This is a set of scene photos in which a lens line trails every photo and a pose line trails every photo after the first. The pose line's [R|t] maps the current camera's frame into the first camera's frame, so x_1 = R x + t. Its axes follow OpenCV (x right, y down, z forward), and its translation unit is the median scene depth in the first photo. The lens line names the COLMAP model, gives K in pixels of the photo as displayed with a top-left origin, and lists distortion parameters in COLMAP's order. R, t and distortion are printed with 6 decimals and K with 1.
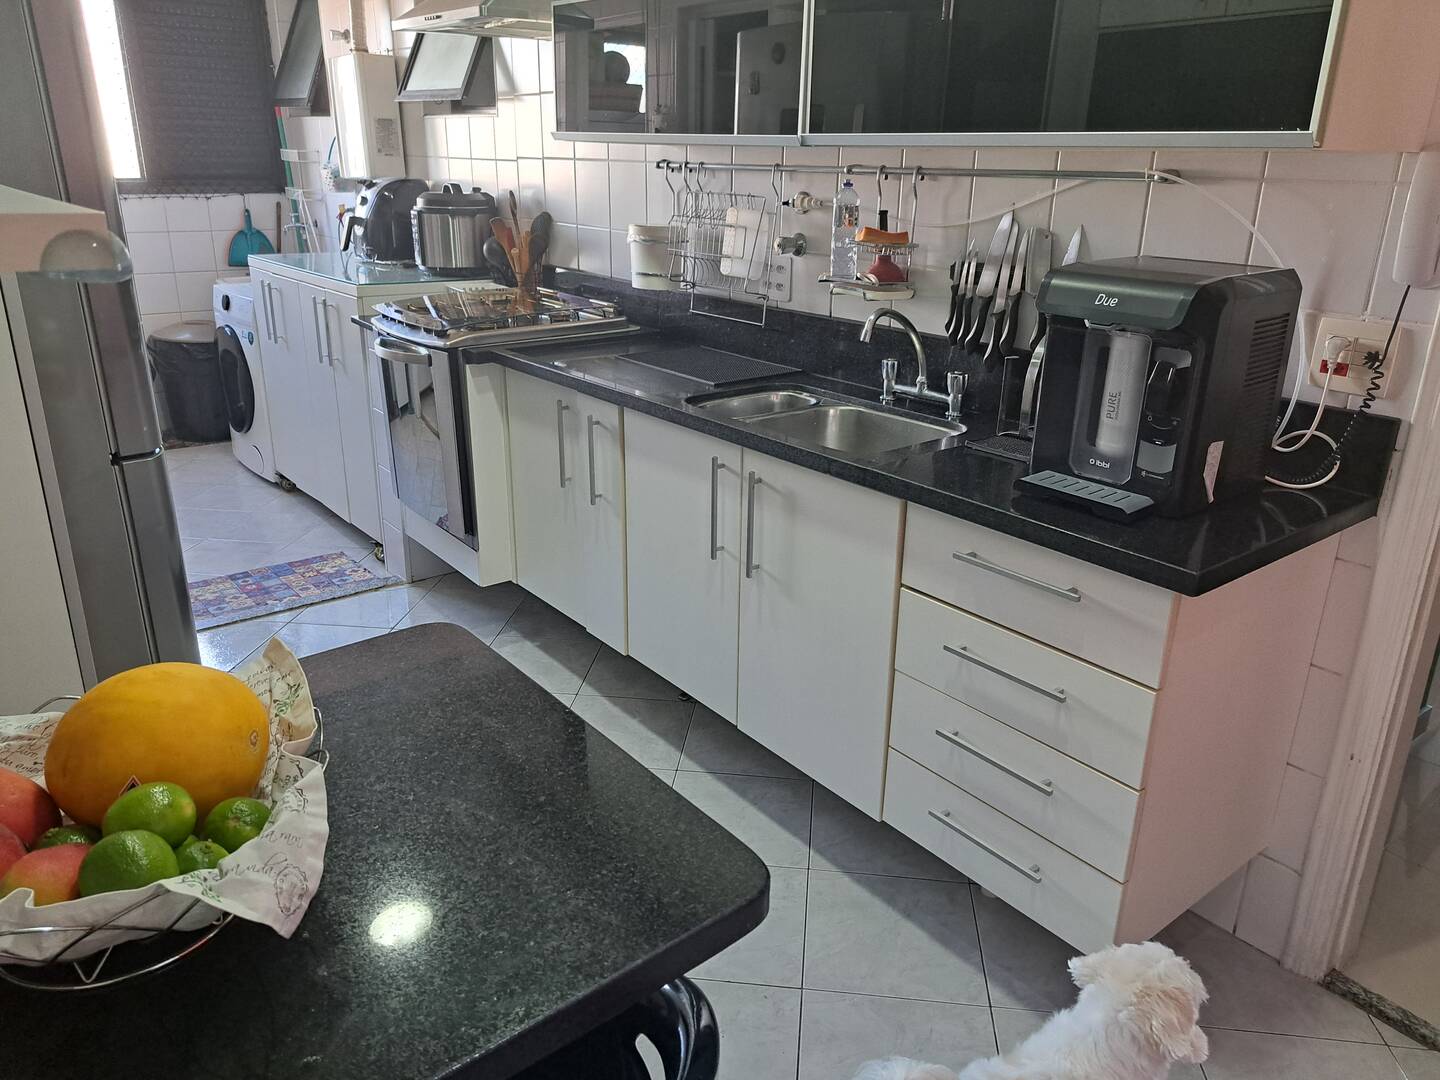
lens RADIAL K [[1036.6, 0, 722.1], [0, 1036.6, 537.3], [0, 0, 1]] dist [0.011633, 0.002306]
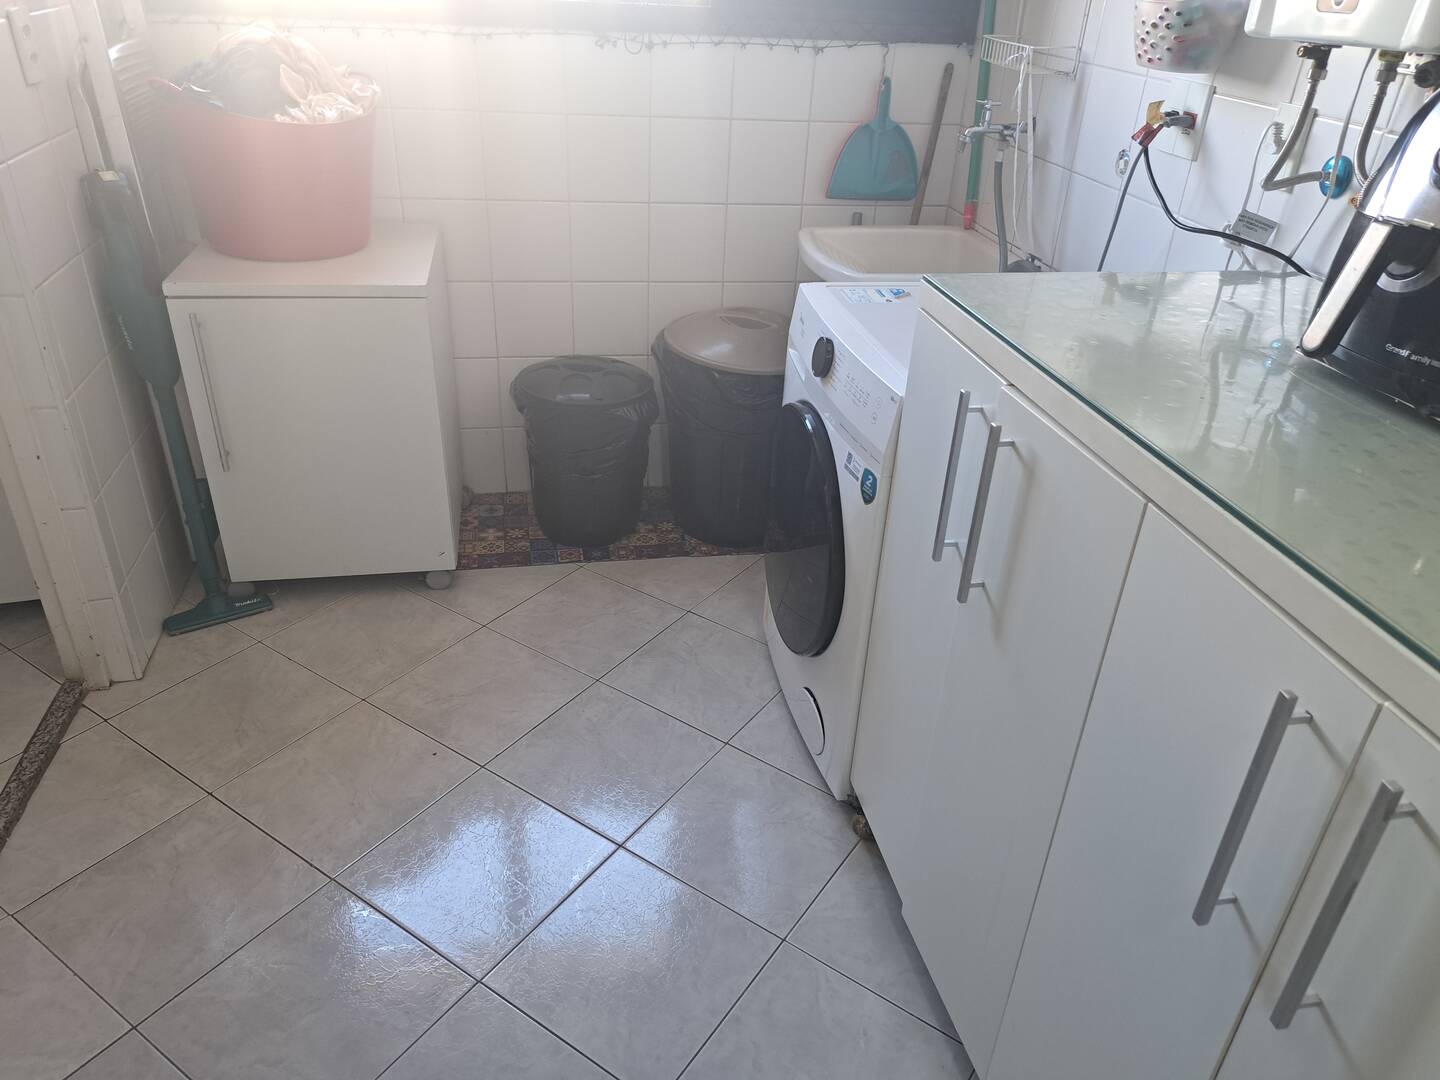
lens RADIAL K [[1036.6, 0, 718.2], [0, 1036.6, 544.0], [0, 0, 1]] dist [0.011633, 0.002306]
pose [[0.879692, 0.246555, -0.406636, -0.289505], [-0.179728, 0.964050, 0.195716, -0.196677], [0.440272, -0.099086, 0.892380, 0.540313]]
